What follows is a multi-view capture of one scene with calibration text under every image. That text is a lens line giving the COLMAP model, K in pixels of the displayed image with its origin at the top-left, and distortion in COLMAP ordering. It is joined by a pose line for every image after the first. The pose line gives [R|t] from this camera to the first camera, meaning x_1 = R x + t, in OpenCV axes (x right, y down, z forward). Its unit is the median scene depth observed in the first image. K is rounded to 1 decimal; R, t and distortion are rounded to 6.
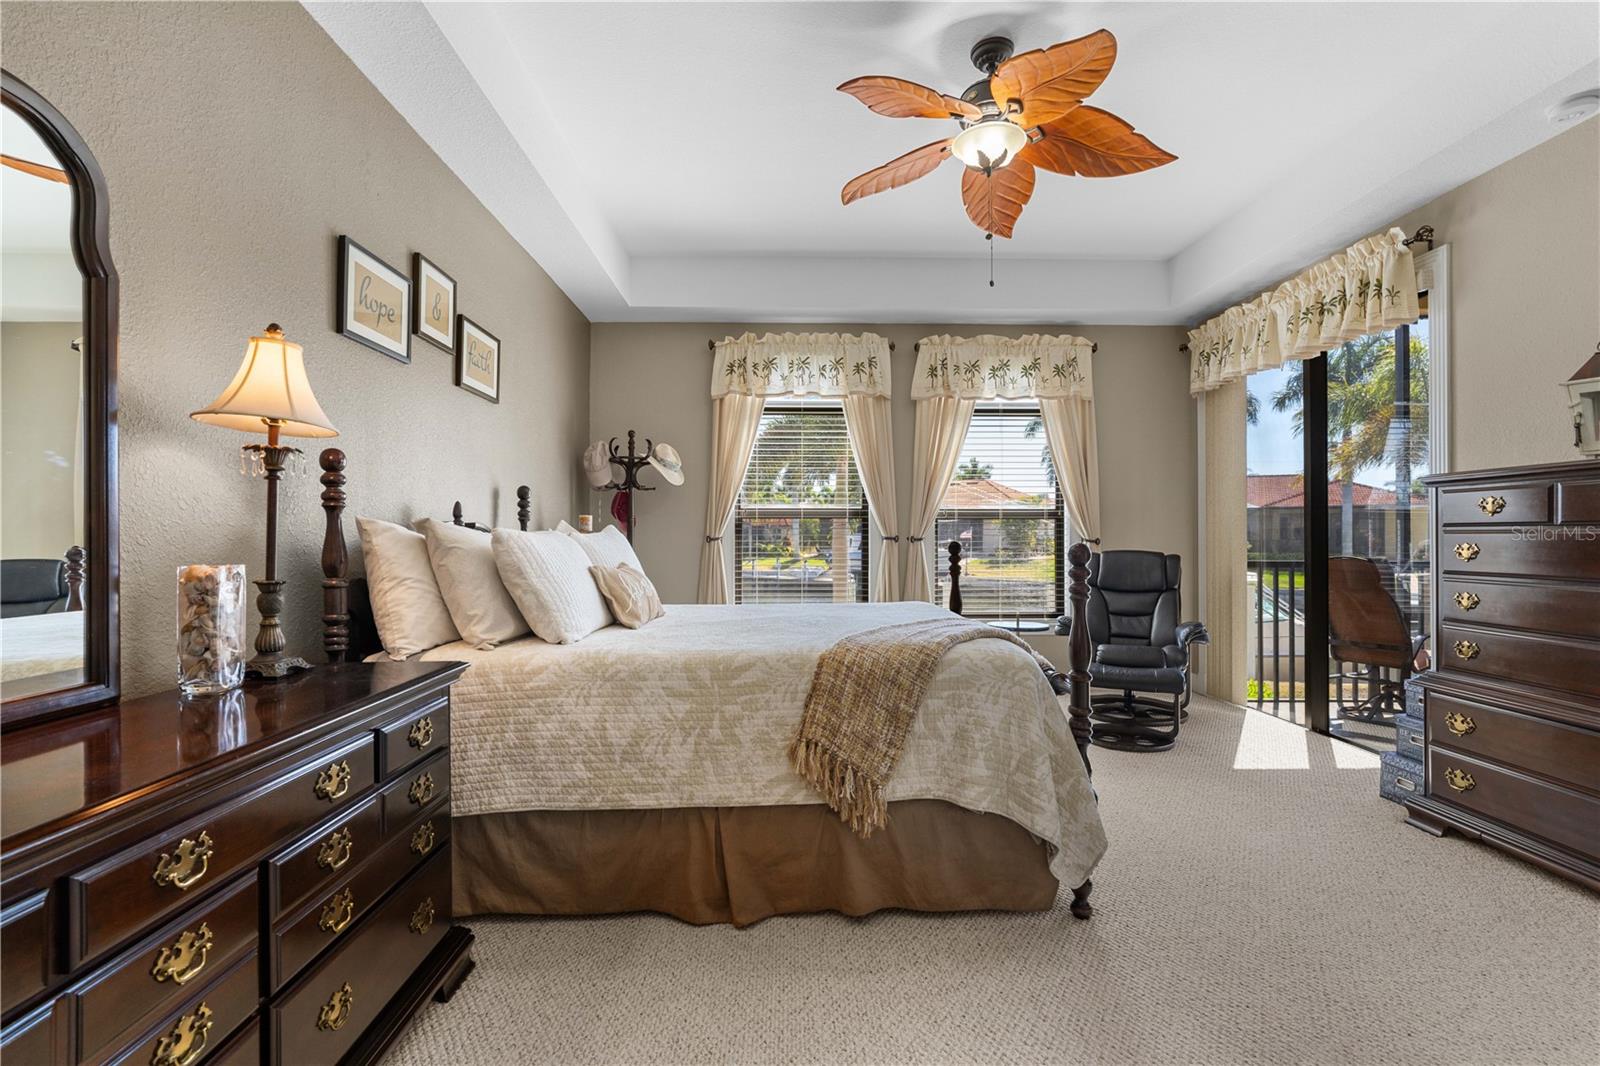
lens RADIAL K [[724.4, 0, 799.9], [0, 724.4, 530.3], [0, 0, 1]] dist [-0.007599, 0.002654]
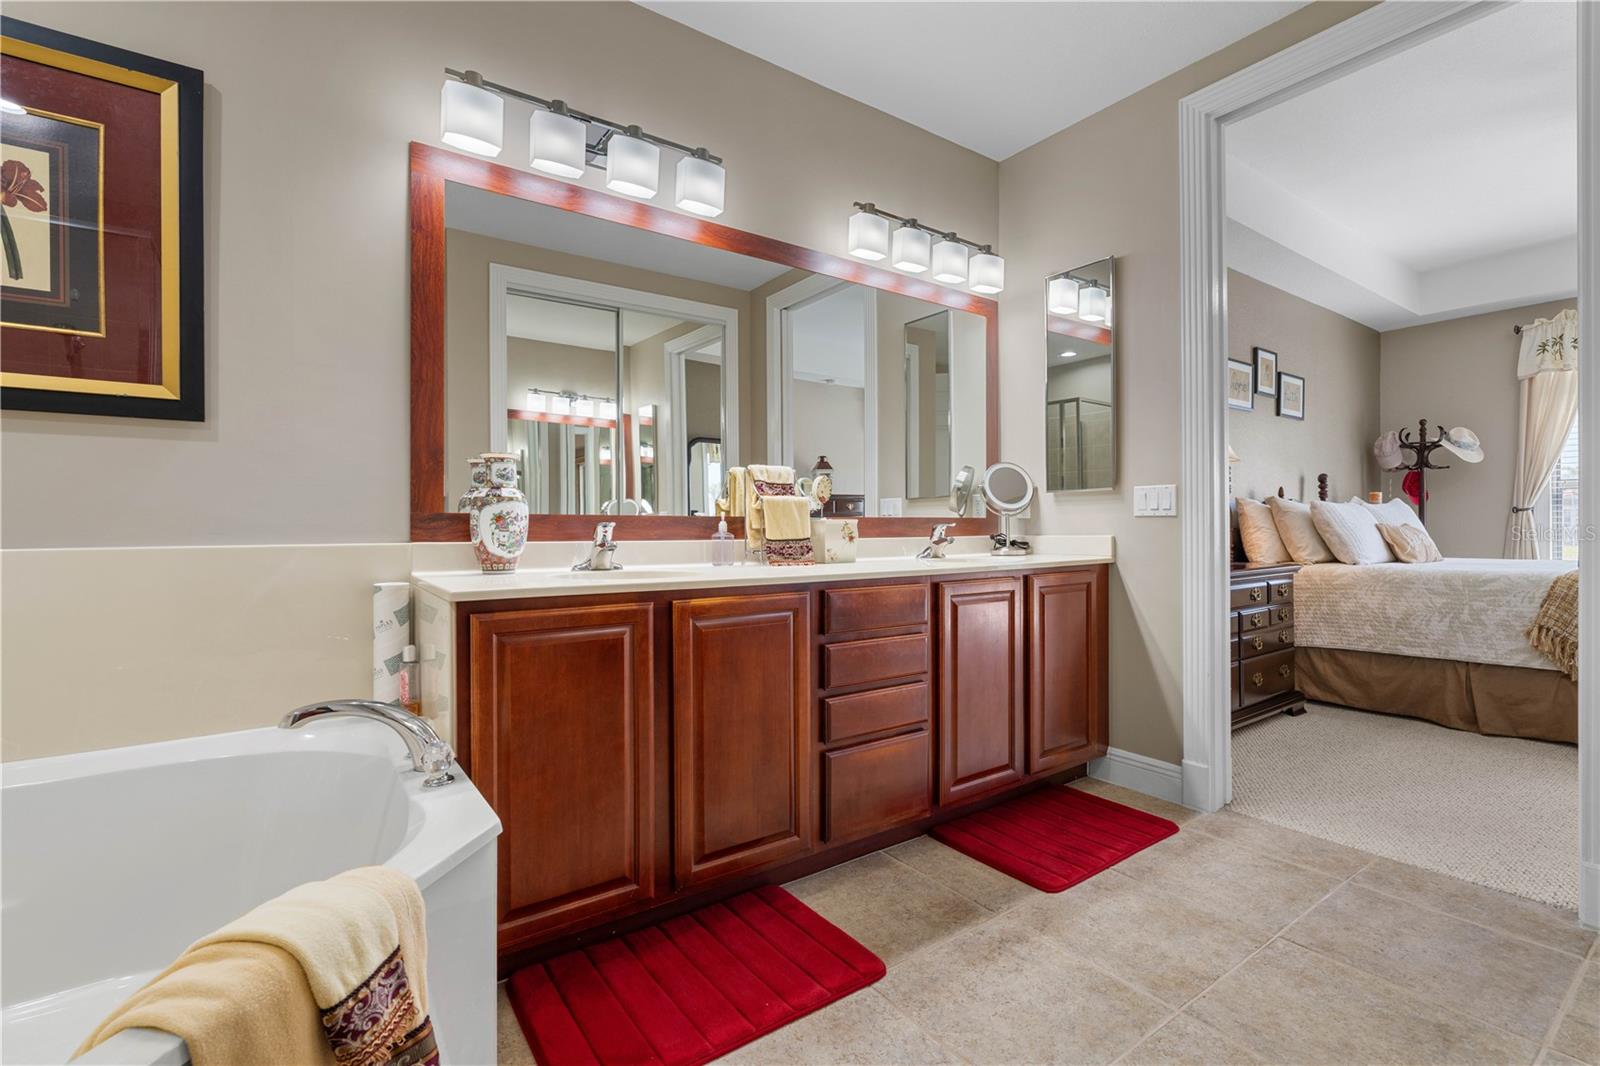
lens RADIAL K [[724.4, 0, 801.0], [0, 724.4, 530.0], [0, 0, 1]] dist [-0.007599, 0.002654]
pose [[0.566715, 0.000911, -0.823913, 0.357544], [0.015701, 0.999806, 0.011905, 0.029612], [0.823764, -0.019683, 0.566591, -1.122027]]
